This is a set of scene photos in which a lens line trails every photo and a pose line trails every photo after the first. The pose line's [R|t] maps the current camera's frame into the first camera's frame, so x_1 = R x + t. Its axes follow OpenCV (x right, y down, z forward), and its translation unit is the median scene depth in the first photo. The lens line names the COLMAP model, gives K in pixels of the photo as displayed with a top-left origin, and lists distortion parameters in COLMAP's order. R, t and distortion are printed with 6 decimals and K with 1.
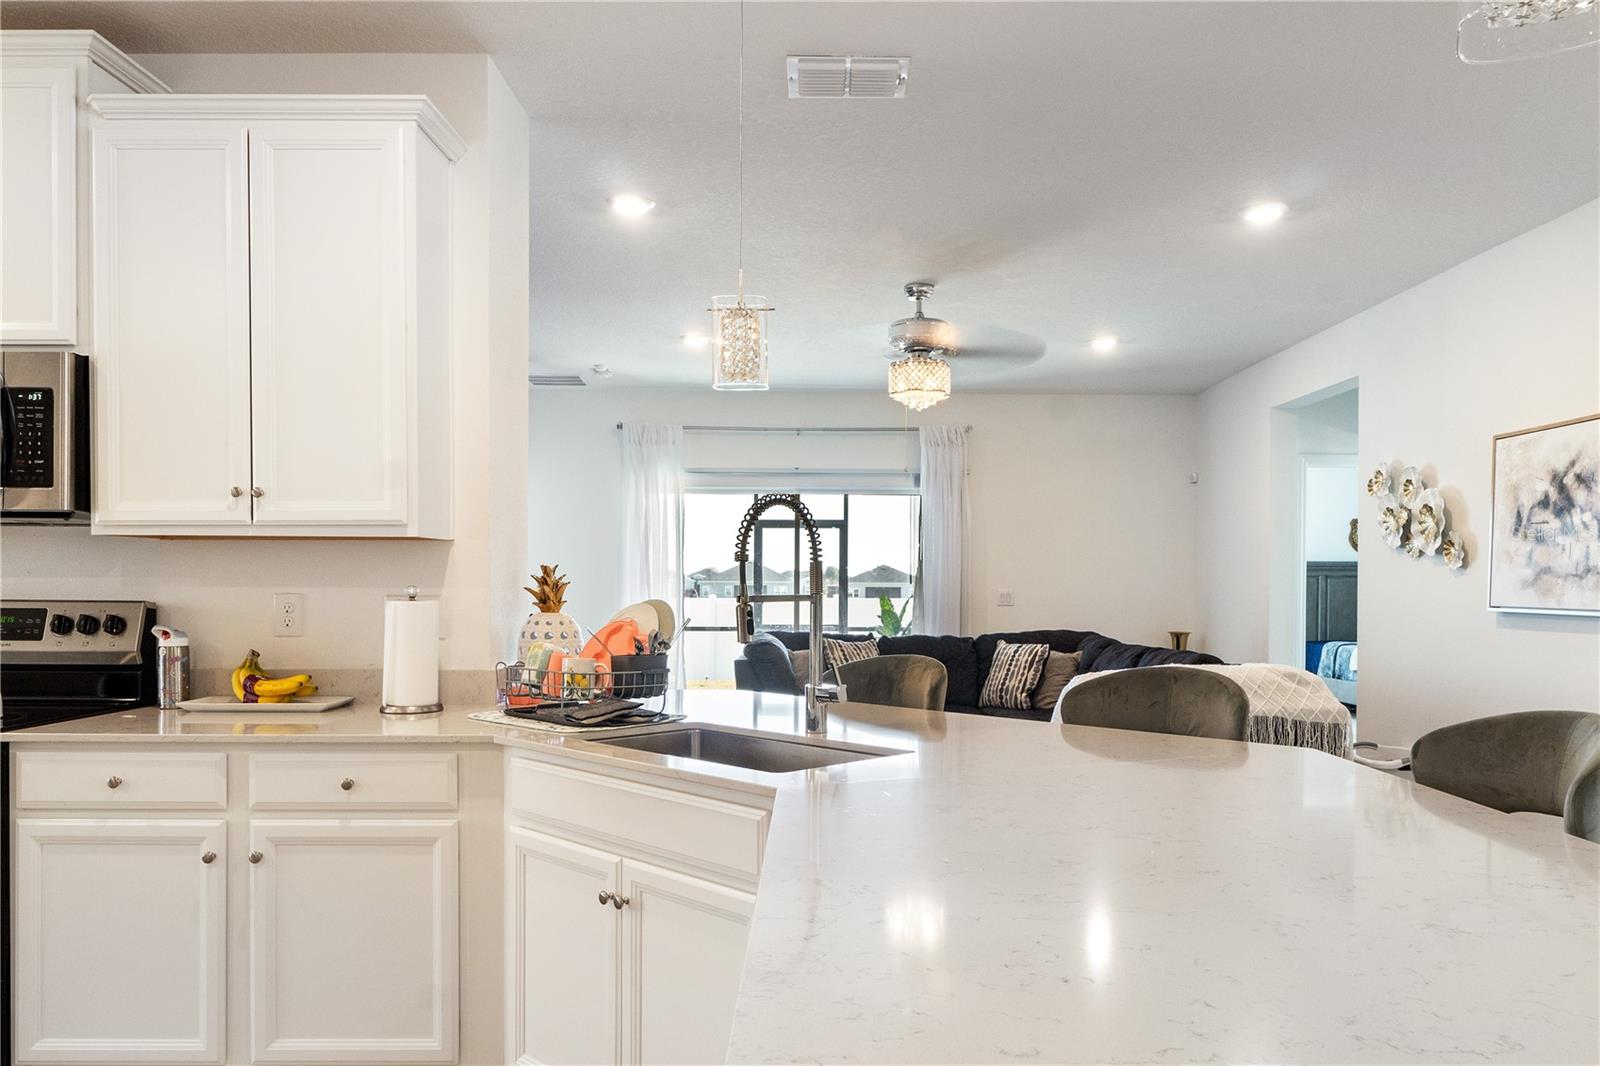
lens RADIAL K [[1186.8, 0, 803.7], [0, 1186.8, 598.3], [0, 0, 1]] dist [0.001342, 0.001009]
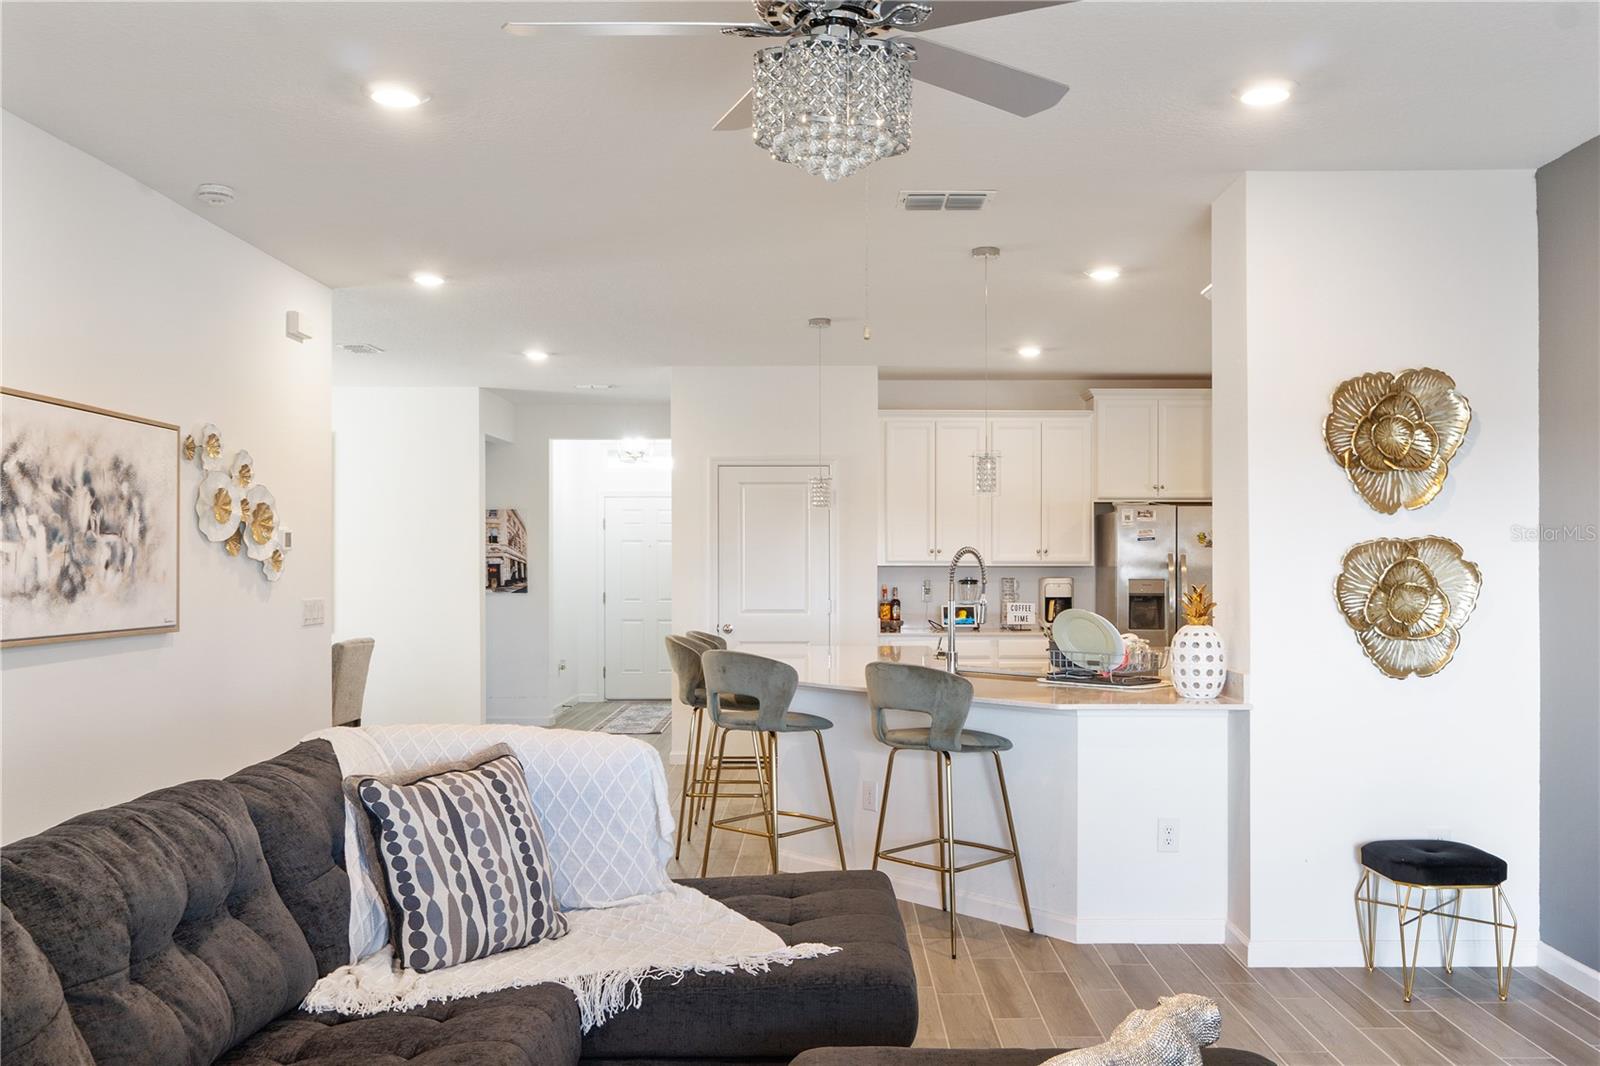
lens RADIAL K [[1292.4, 0, 800.7], [0, 1292.4, 571.0], [0, 0, 1]] dist [0.003200, 0.002465]
pose [[-0.999486, -0.000813, 0.032042, 0.114276], [-0.000340, 0.999891, 0.014777, -0.045888], [-0.032051, 0.014758, -0.999377, 1.783461]]
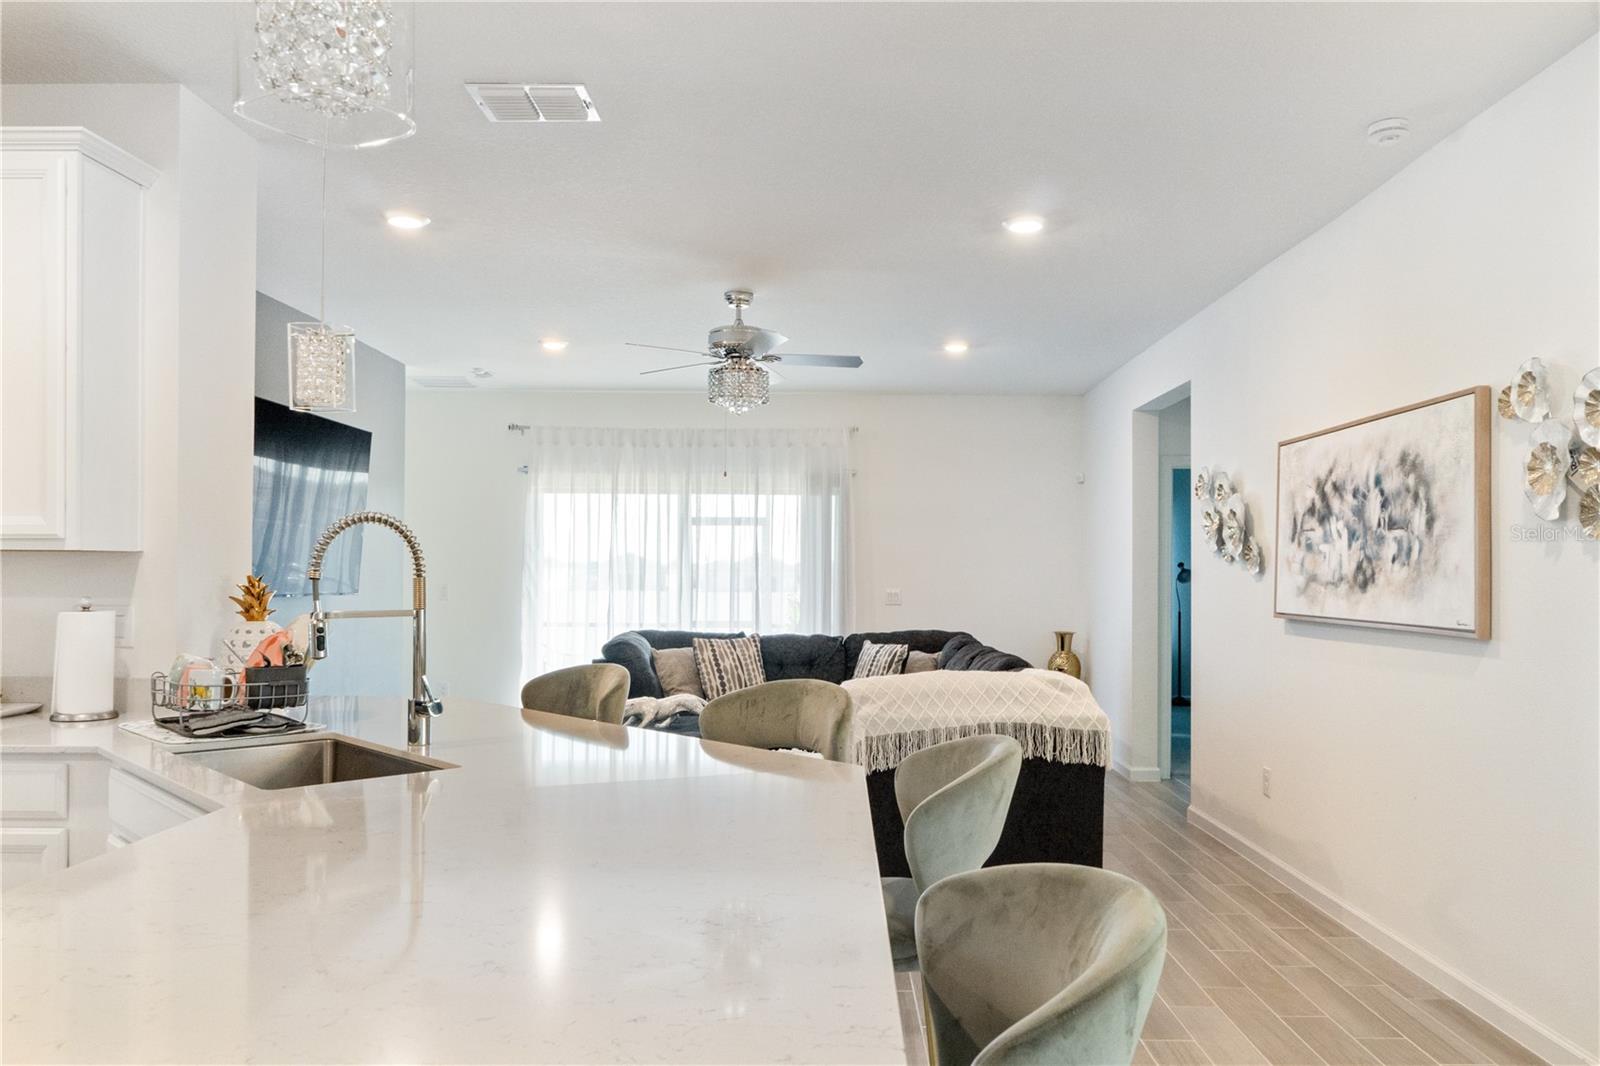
lens RADIAL K [[1183.0, 0, 798.5], [0, 1183.0, 562.2], [0, 0, 1]] dist [0.000478, 0.000891]
pose [[0.999637, 0.001994, -0.026874, 0.221803], [-0.002595, 0.999747, -0.022357, -0.013501], [0.026823, 0.022419, 0.999389, -0.007293]]
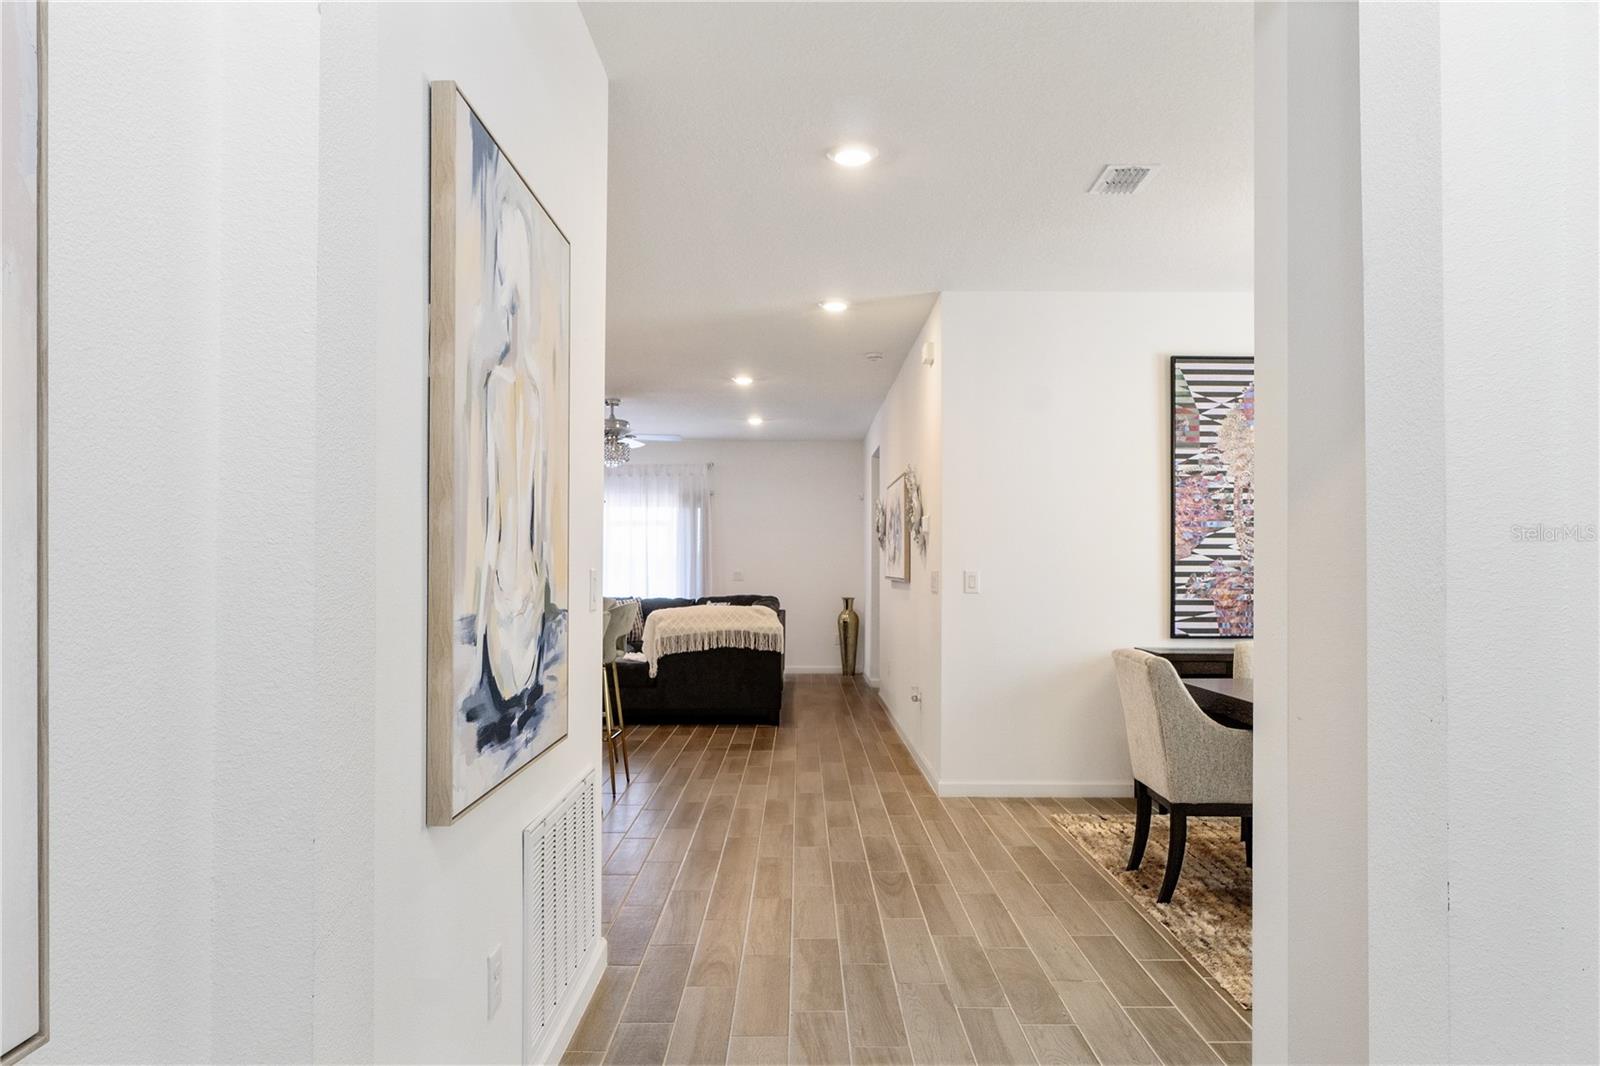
lens RADIAL K [[1224.4, 0, 798.9], [0, 1224.4, 568.7], [0, 0, 1]] dist [-0.155260, 0.001313]
pose [[0.999899, -0.001216, -0.014129, 0.511584], [0.001049, 0.999930, -0.011809, 0.019105], [0.014142, 0.011793, 0.999830, -1.059047]]
